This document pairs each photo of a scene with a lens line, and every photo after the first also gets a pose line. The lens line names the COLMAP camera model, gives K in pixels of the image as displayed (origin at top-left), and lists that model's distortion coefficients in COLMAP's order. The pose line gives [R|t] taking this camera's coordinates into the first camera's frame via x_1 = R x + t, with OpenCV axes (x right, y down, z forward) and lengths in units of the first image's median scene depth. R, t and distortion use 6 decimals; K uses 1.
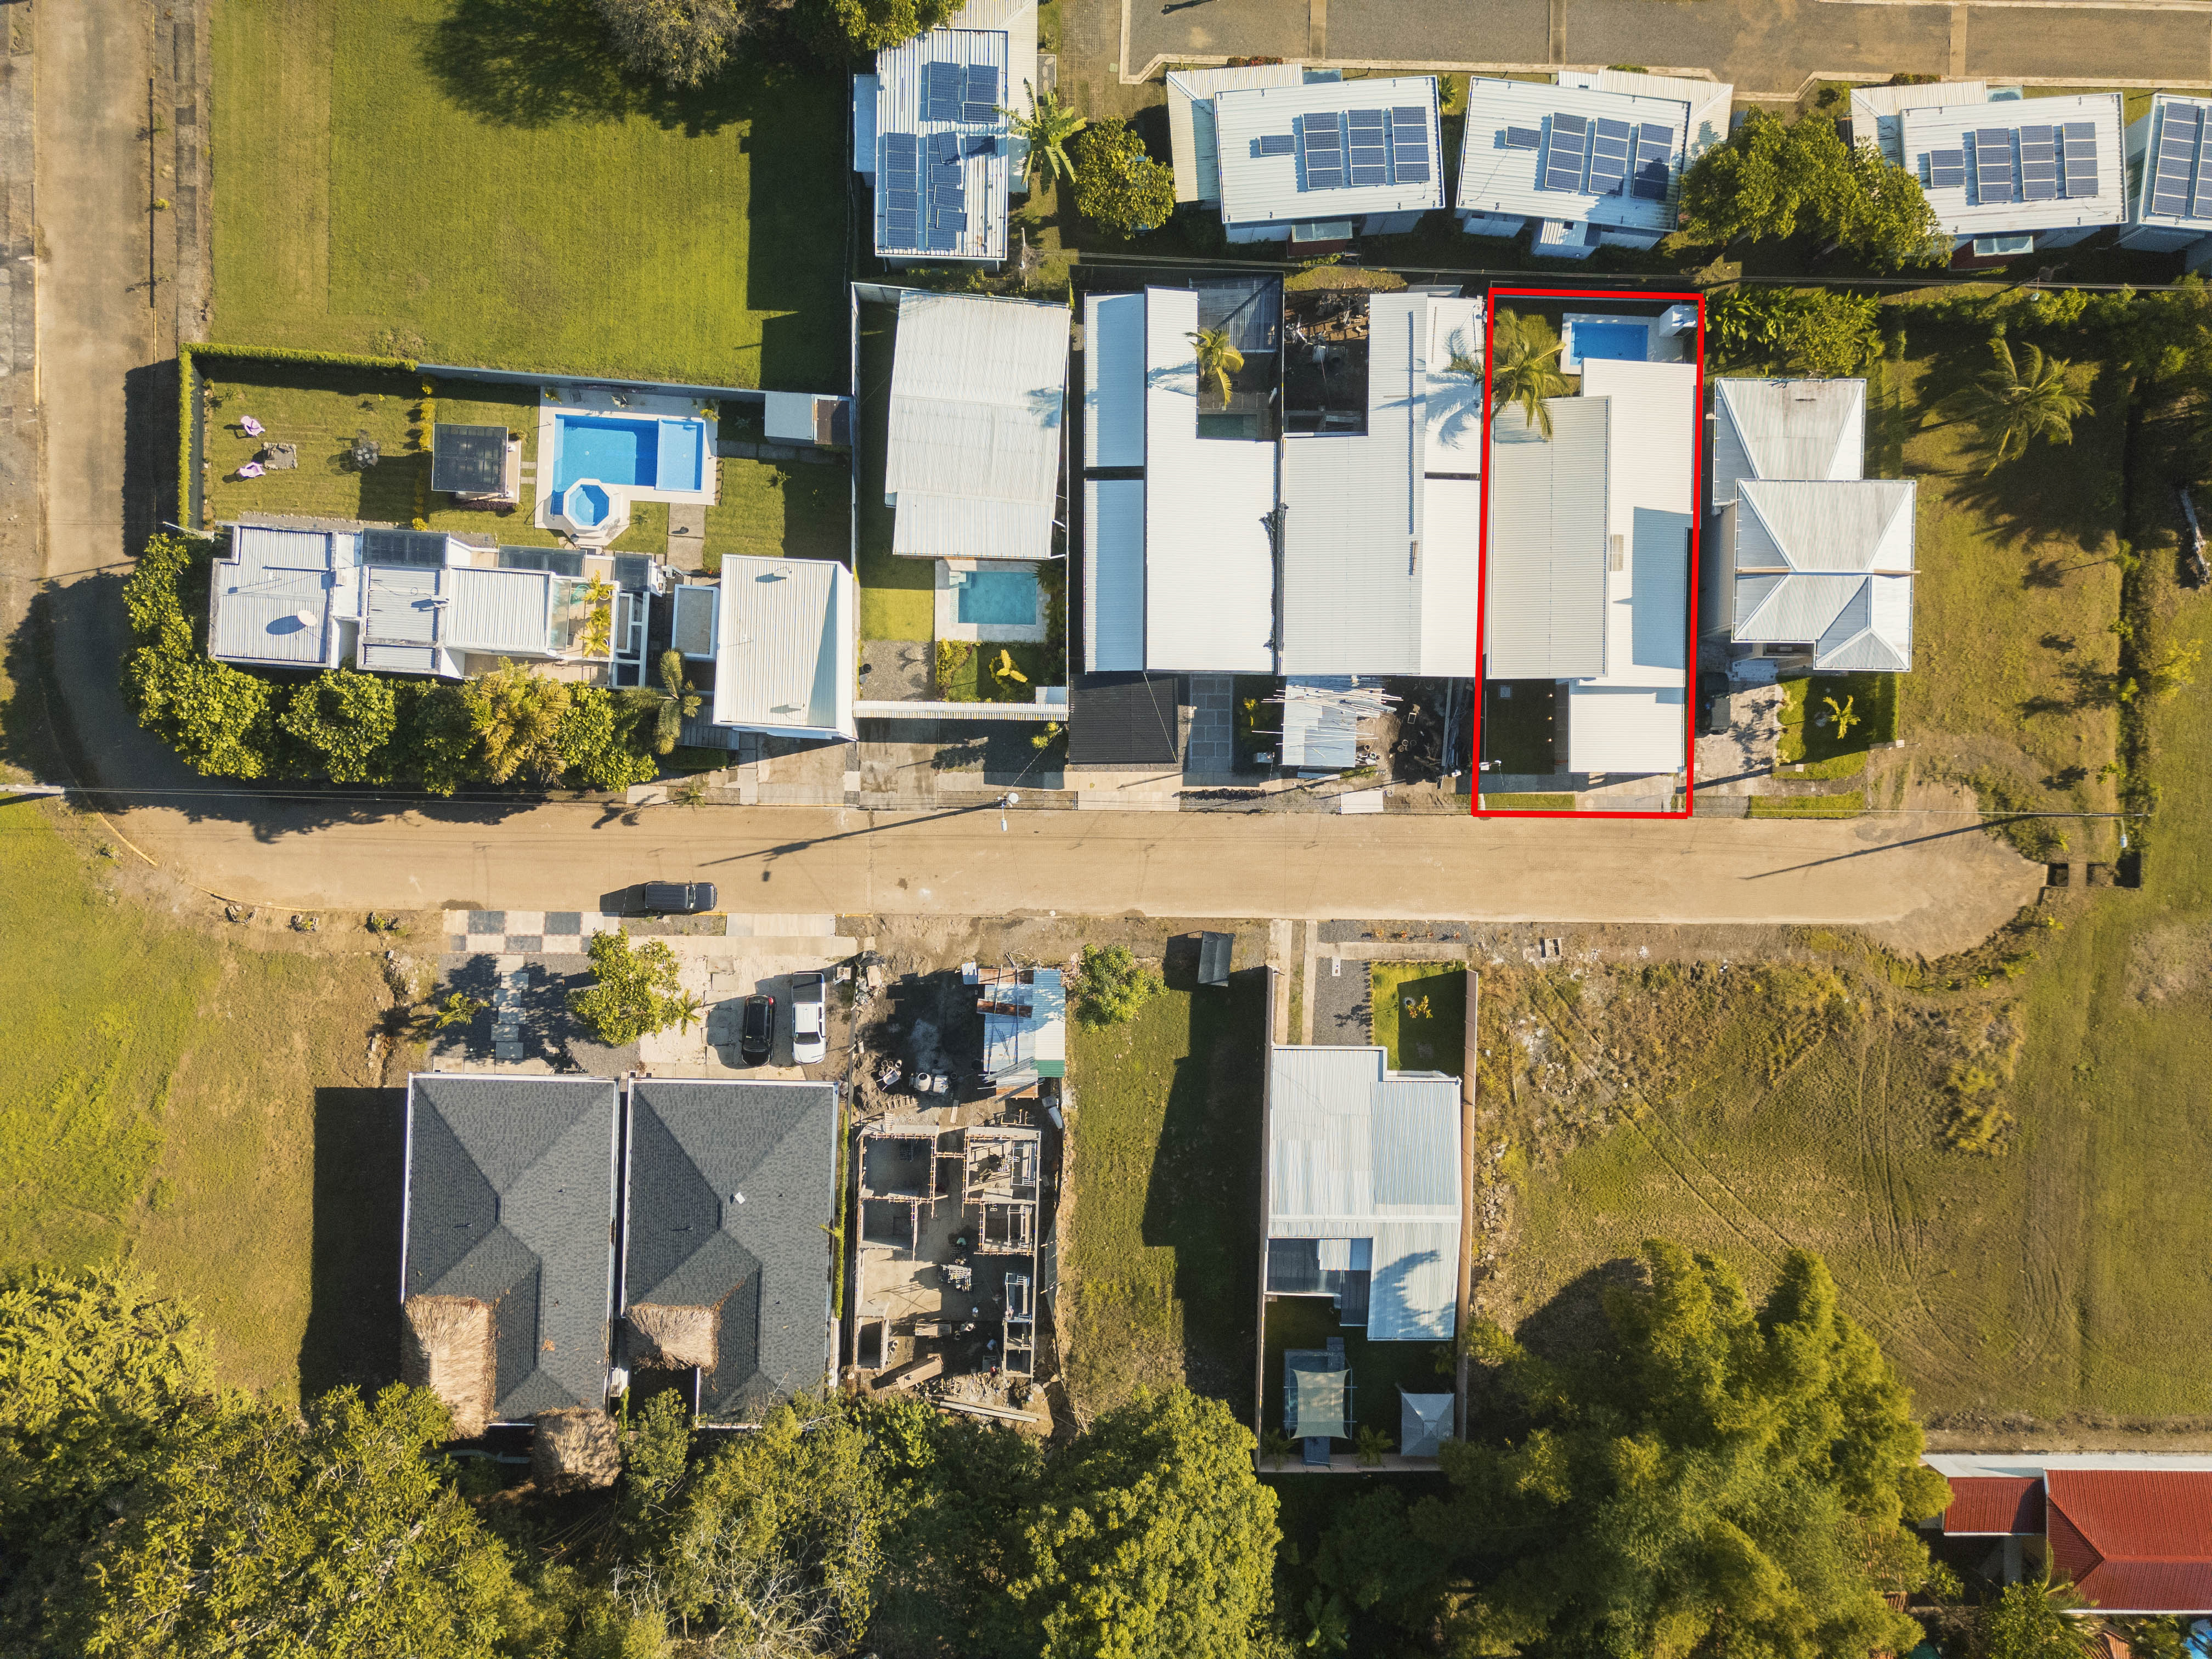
lens RADIAL K [[1545.8, 0, 1106.0], [0, 1545.8, 829.5], [0, 0, 1]] dist [0.114609, -0.149699]
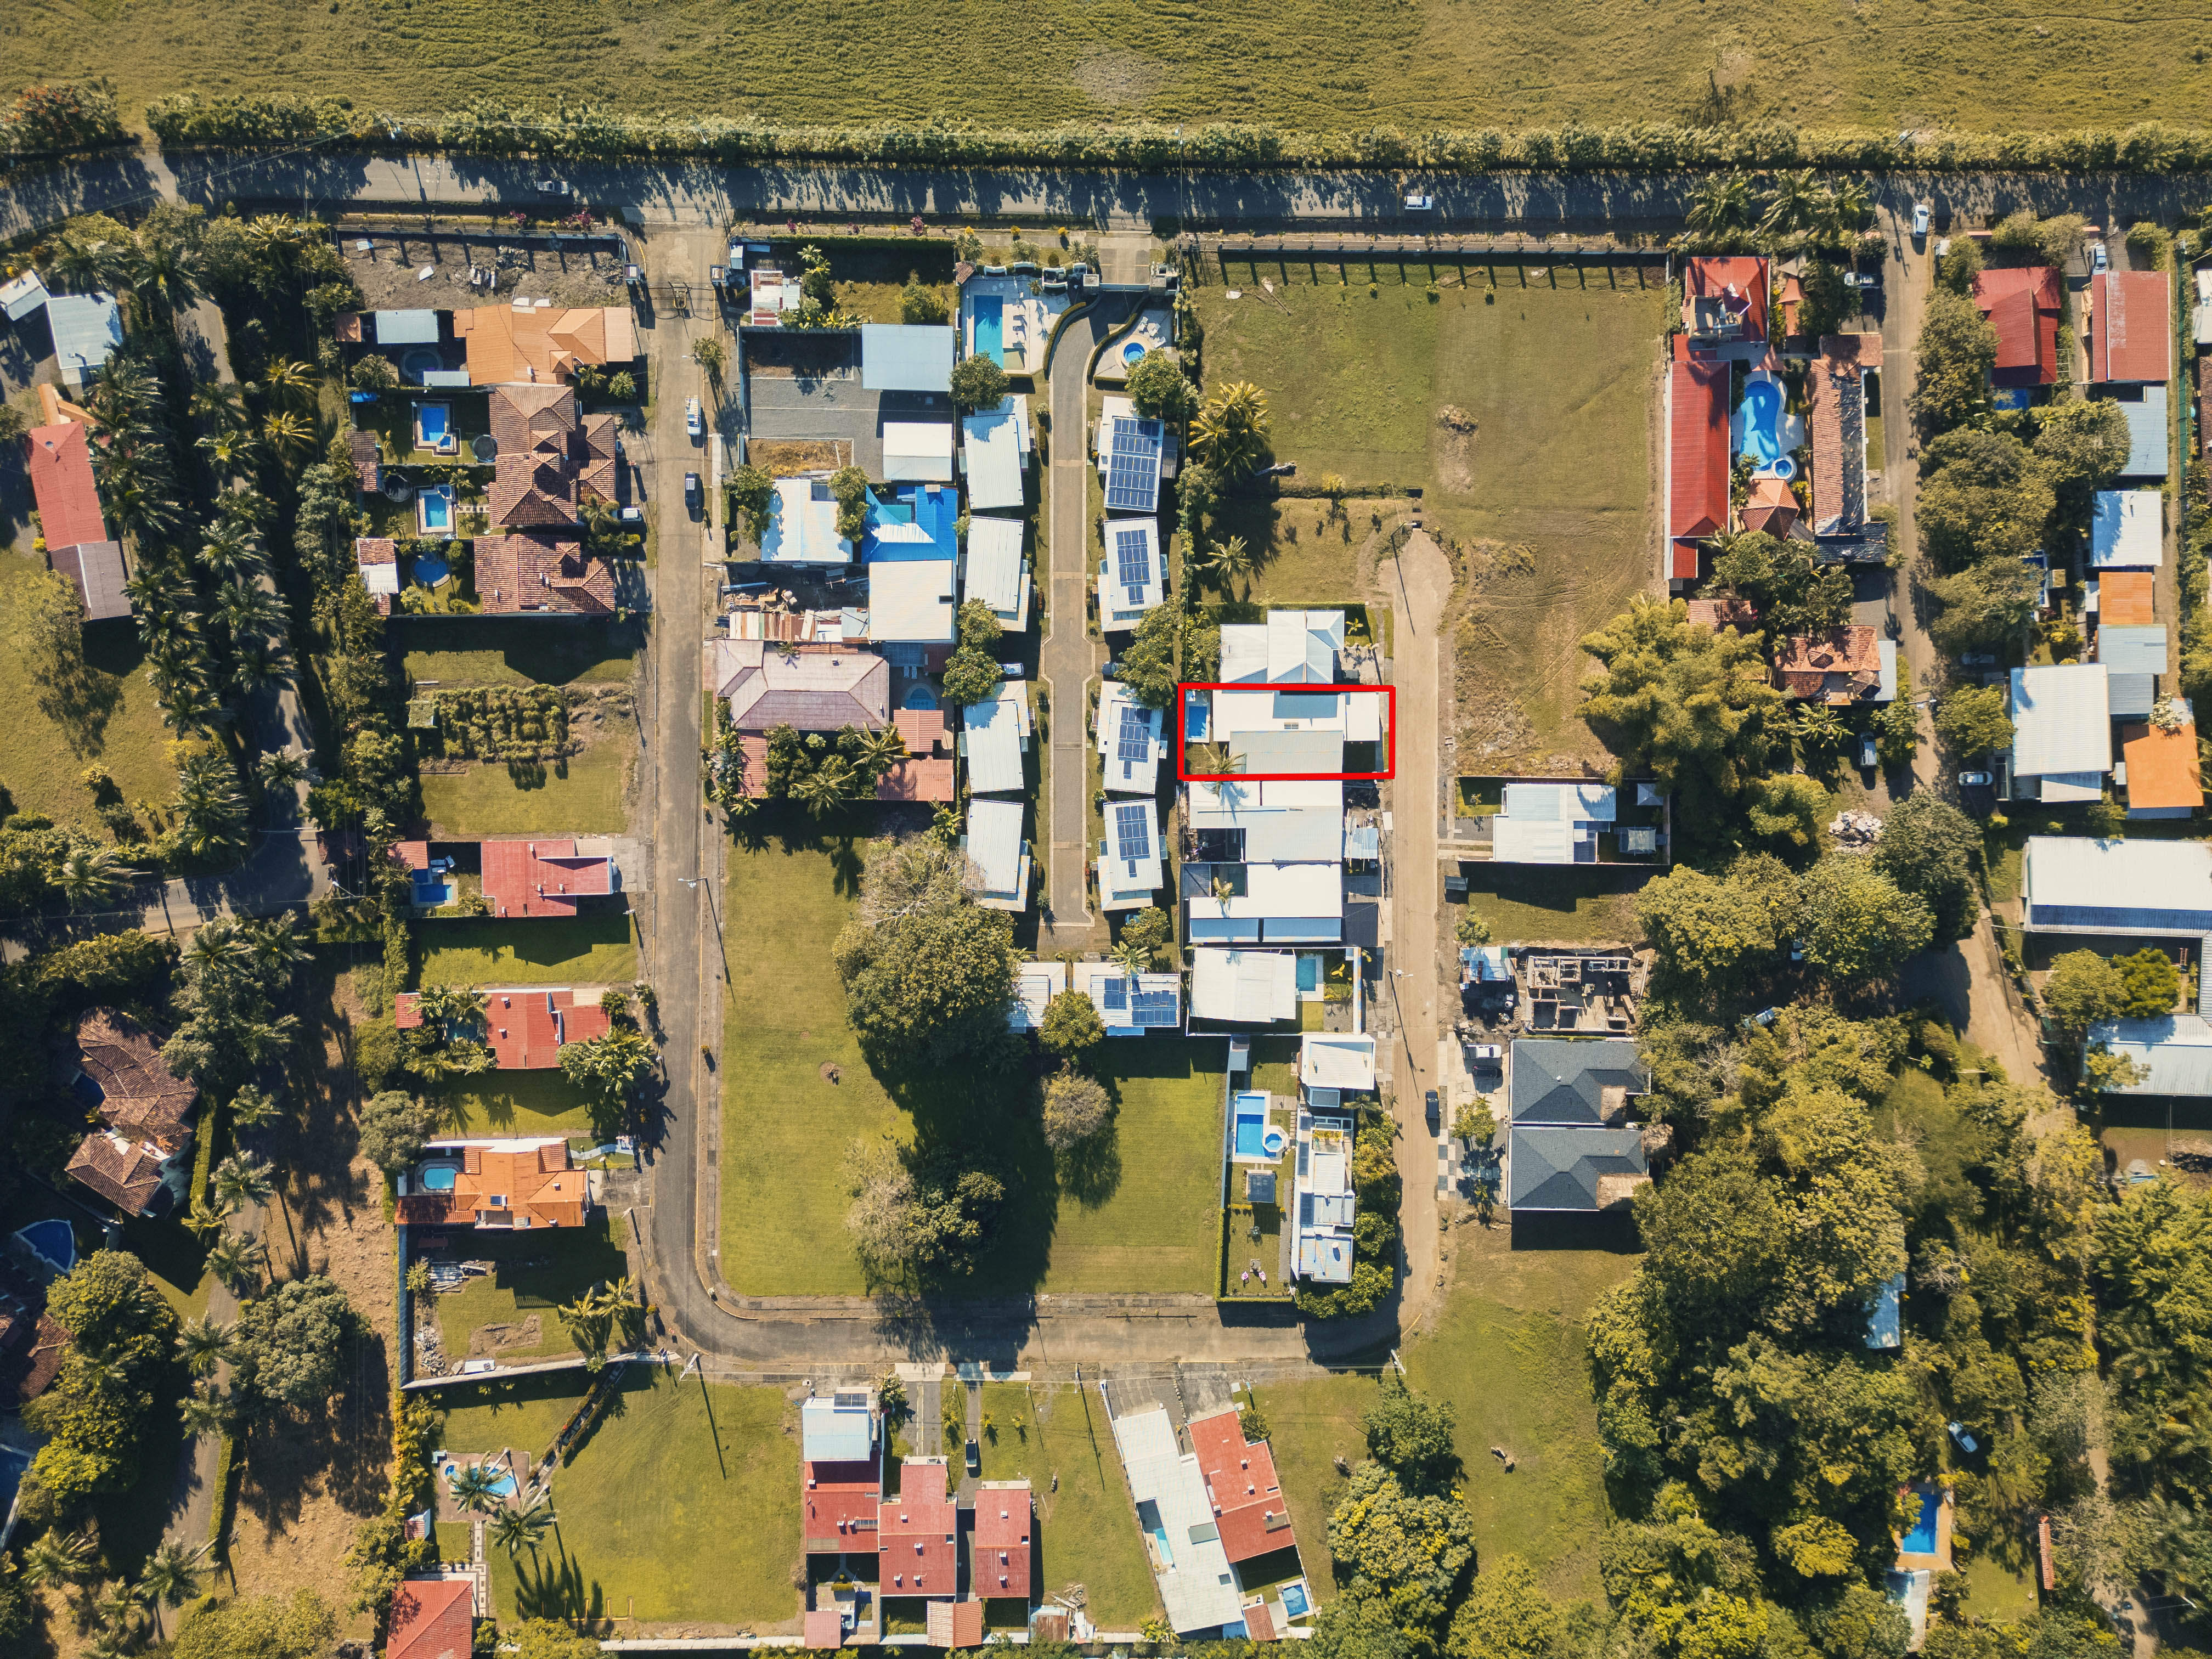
lens RADIAL K [[1545.8, 0, 1106.0], [0, 1545.8, 829.5], [0, 0, 1]] dist [0.114609, -0.149699]
pose [[-0.010057, -0.999042, -0.042586, 0.268030], [0.999871, -0.010581, 0.012102, -0.497708], [-0.012541, -0.042459, 0.999020, -1.424009]]
